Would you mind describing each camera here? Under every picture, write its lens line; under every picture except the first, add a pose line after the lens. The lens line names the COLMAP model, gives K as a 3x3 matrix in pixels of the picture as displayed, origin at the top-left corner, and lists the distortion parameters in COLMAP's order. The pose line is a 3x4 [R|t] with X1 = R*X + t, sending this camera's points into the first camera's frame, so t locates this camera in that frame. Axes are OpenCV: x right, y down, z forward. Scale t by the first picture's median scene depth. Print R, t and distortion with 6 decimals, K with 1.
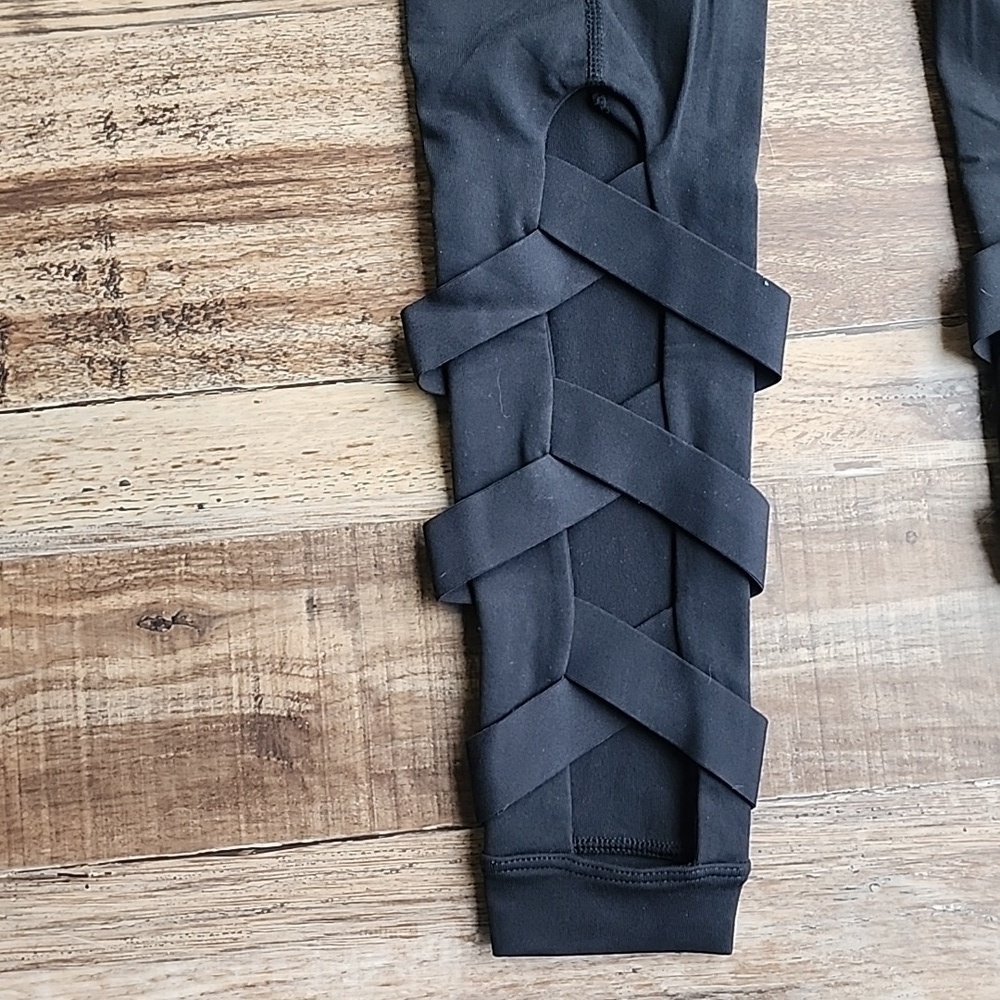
lens RADIAL K [[1373.3, 0, 499.2], [0, 1373.3, 504.3], [0, 0, 1]] dist [0.086191, 0.000000]
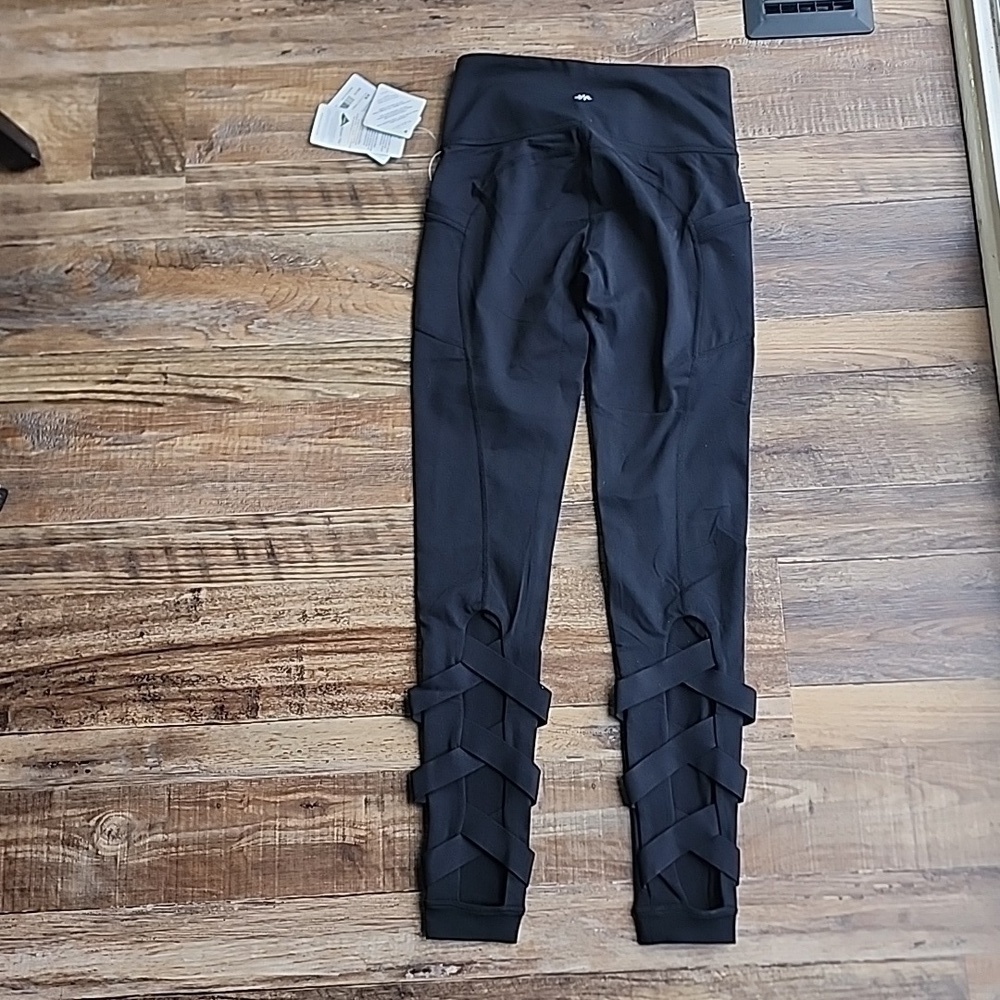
lens RADIAL K [[1373.3, 0, 507.0], [0, 1373.3, 497.6], [0, 0, 1]] dist [0.086191, 0.000000]
pose [[0.998842, 0.047080, -0.009905, 0.130920], [-0.048109, 0.976147, -0.211715, 0.051785], [-0.000299, 0.211946, 0.977281, -1.702713]]
